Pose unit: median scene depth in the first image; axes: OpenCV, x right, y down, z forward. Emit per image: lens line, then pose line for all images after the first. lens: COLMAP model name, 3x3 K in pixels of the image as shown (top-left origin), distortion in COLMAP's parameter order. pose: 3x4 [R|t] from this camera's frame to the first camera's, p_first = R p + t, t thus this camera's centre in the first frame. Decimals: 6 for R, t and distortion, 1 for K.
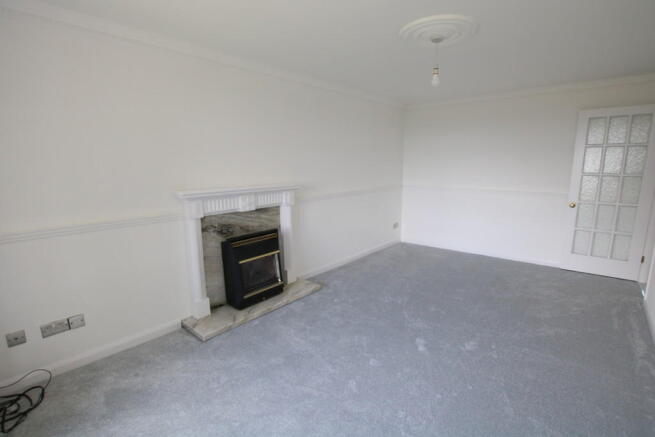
lens RADIAL K [[315.1, 0, 328.2], [0, 315.1, 221.8], [0, 0, 1]] dist [-0.016282, -0.006216]
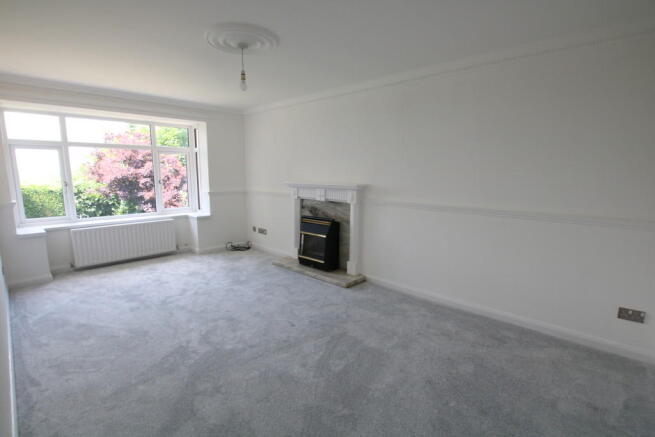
lens RADIAL K [[315.1, 0, 328.2], [0, 315.1, 221.8], [0, 0, 1]] dist [-0.016282, -0.006216]
pose [[-0.051637, 0.166494, -0.984689, 1.112476], [-0.186010, 0.967147, 0.173282, -0.189827], [0.981190, 0.192109, -0.018971, 1.082415]]
